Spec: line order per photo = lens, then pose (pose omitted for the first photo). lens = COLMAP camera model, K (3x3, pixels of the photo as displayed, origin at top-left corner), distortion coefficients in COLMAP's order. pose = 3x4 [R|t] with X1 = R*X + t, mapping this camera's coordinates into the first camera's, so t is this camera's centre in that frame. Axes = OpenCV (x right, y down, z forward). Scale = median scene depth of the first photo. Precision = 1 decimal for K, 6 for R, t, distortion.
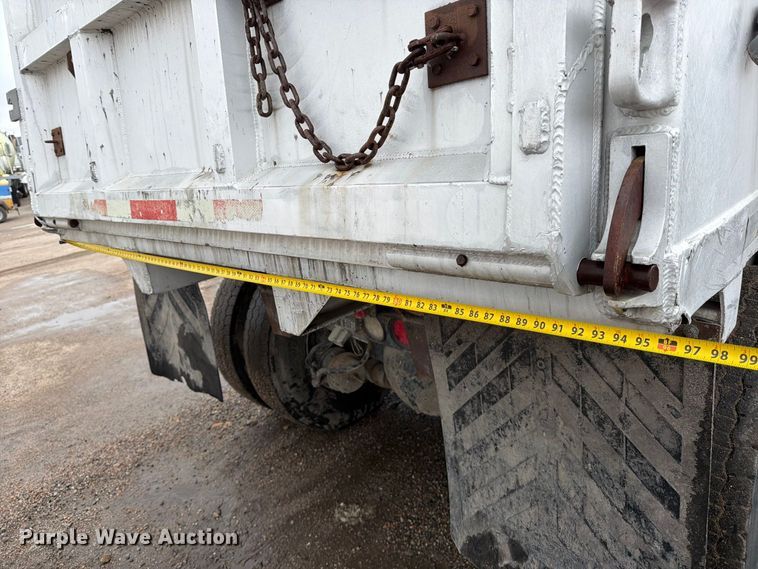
lens RADIAL K [[530.8, 0, 379.0], [0, 530.8, 284.5], [0, 0, 1]] dist [0.065646, -0.089903]
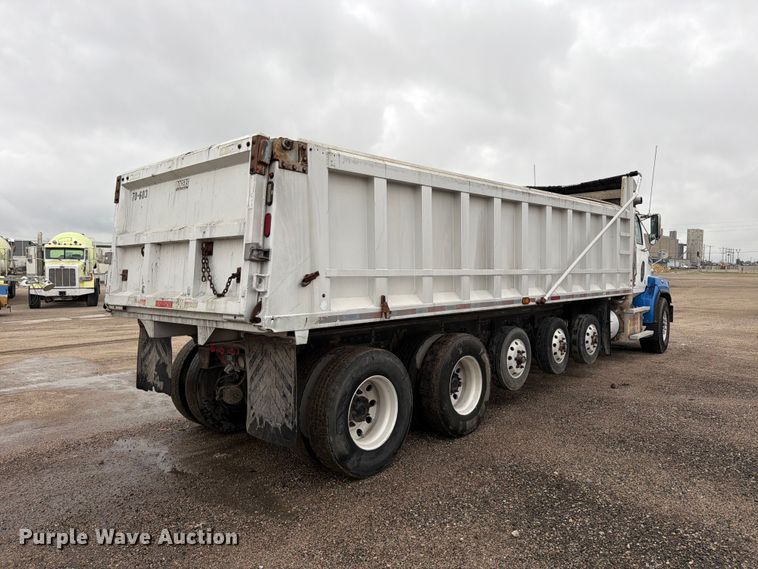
lens RADIAL K [[530.8, 0, 379.0], [0, 530.8, 284.5], [0, 0, 1]] dist [0.065646, -0.089903]
pose [[0.992833, 0.111655, 0.042619, 0.811116], [-0.096958, 0.961004, -0.258980, 0.529421], [-0.069873, 0.252992, 0.964942, -2.562888]]
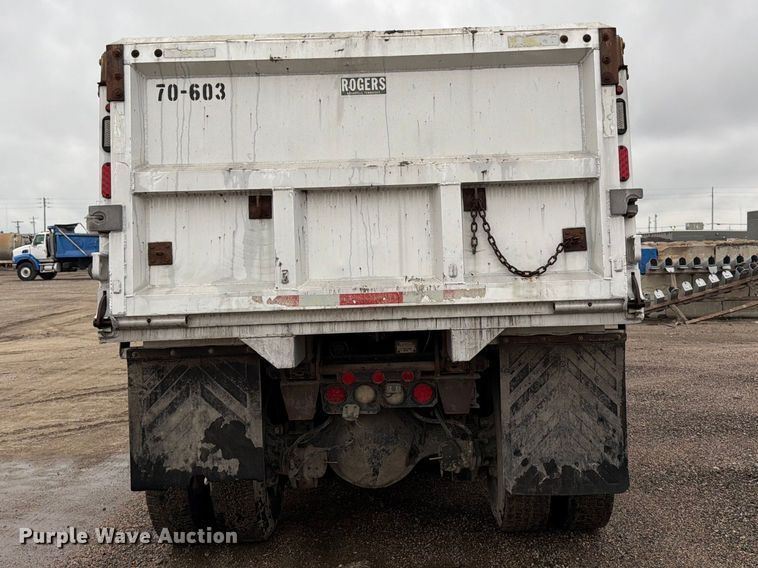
lens RADIAL K [[787.0, 0, 392.5], [0, 787.0, 281.7], [0, 0, 1]] dist [0.112308, -0.022919]
pose [[0.722001, 0.076387, 0.687663, -2.588025], [0.141385, 0.956626, -0.254708, 0.565772], [-0.677293, 0.281125, 0.679885, -0.949816]]
